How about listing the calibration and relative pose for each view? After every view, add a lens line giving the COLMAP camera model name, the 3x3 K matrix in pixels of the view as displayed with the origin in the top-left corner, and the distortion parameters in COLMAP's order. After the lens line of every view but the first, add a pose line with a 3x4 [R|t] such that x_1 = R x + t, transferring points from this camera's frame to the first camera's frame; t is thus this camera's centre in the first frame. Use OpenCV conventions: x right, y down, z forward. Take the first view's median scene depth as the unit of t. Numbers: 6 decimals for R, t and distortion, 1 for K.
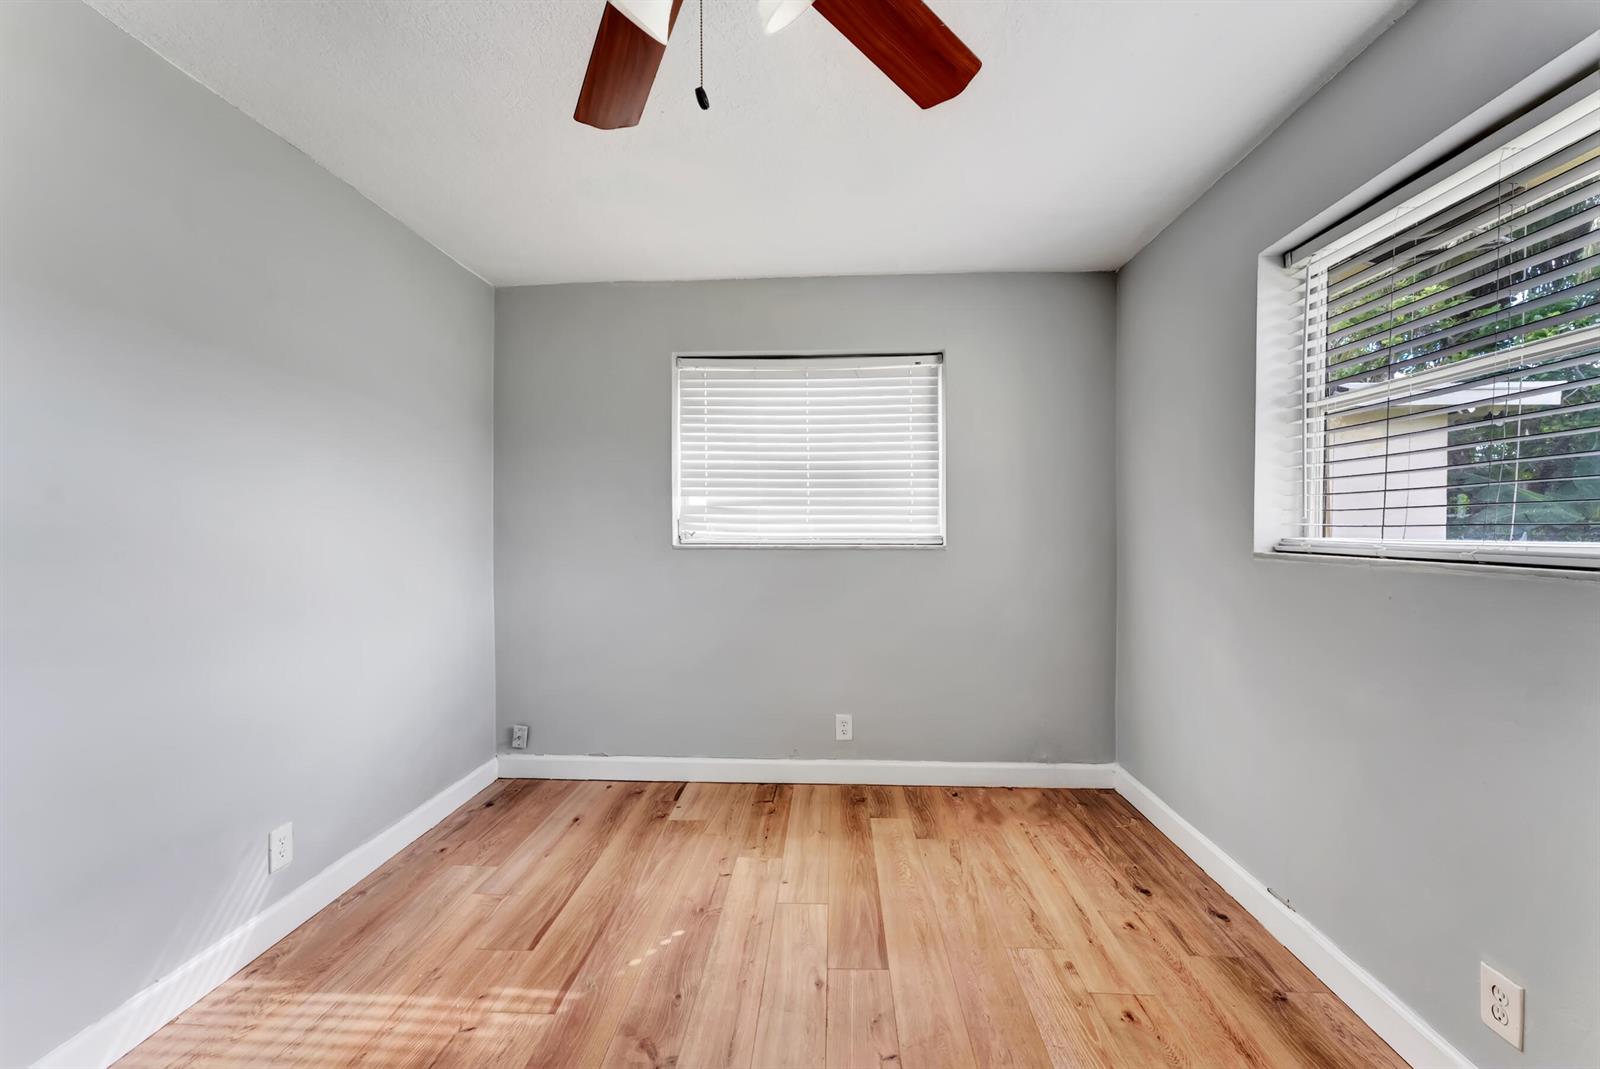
lens RADIAL K [[668.0, 0, 814.0], [0, 668.0, 513.1], [0, 0, 1]] dist [-0.000408, 0.000611]
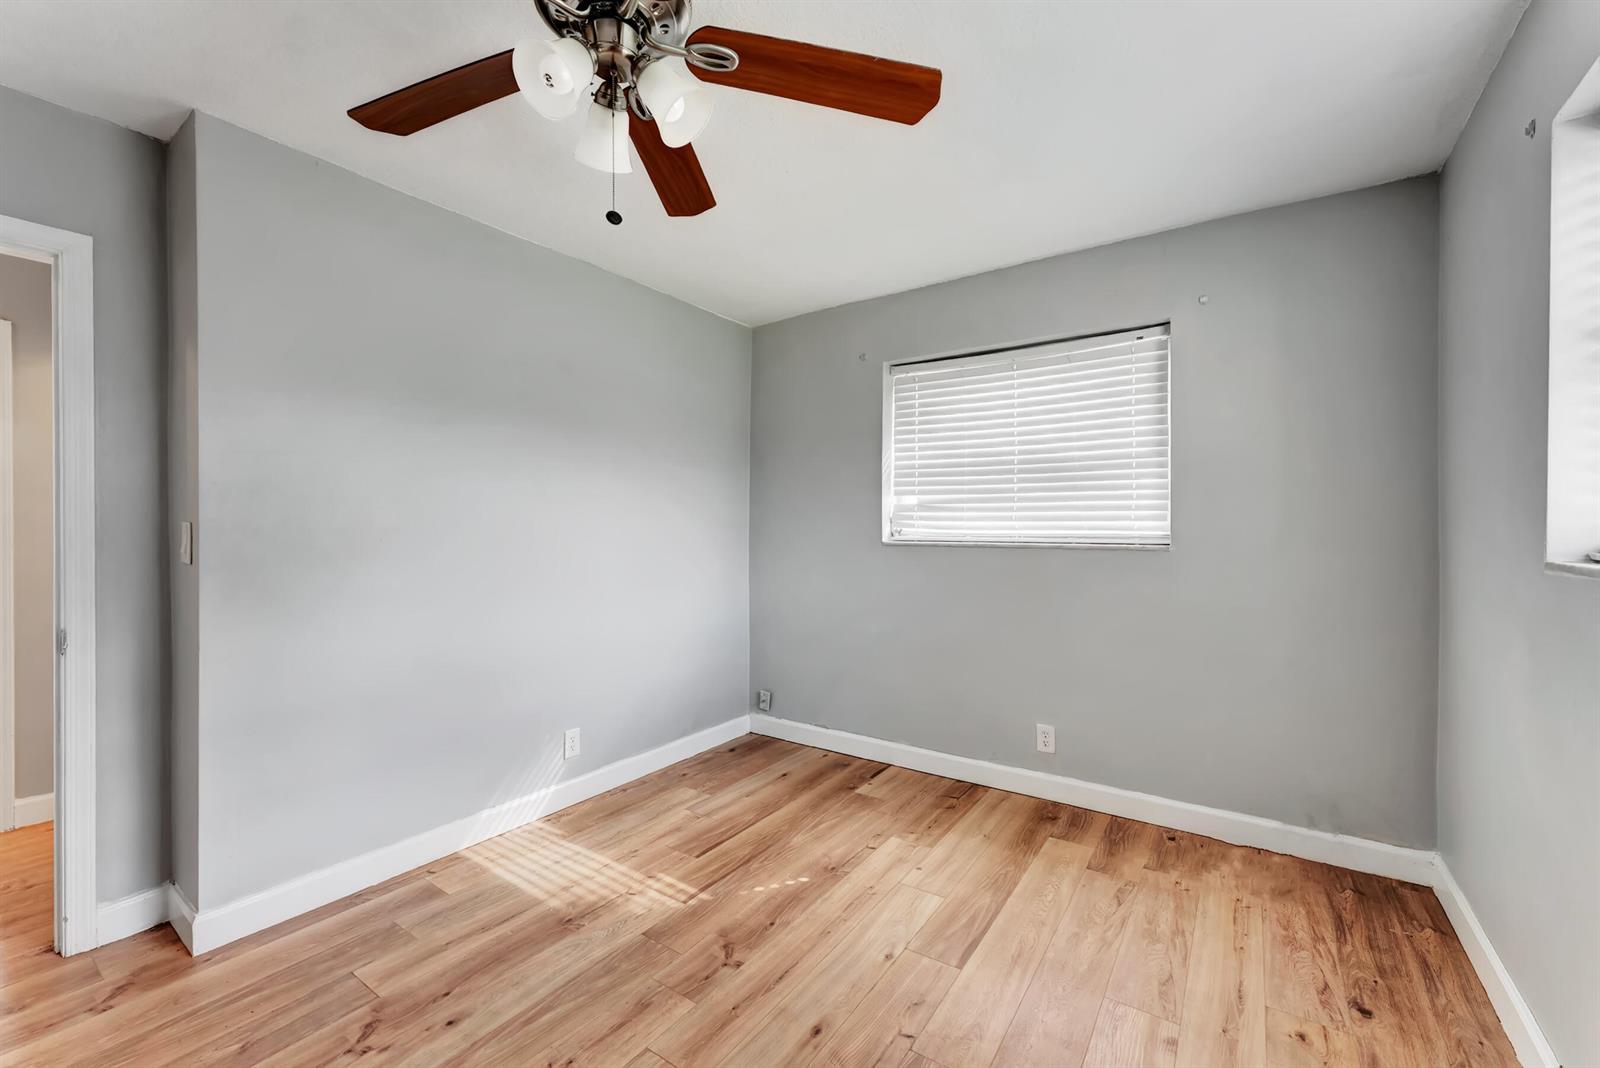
lens RADIAL K [[668.0, 0, 772.7], [0, 668.0, 500.5], [0, 0, 1]] dist [-0.000408, 0.000611]
pose [[0.839478, -0.018893, -0.543066, 0.271137], [0.010095, 0.999765, -0.019178, 0.001361], [0.543300, 0.010617, 0.839471, 0.003665]]
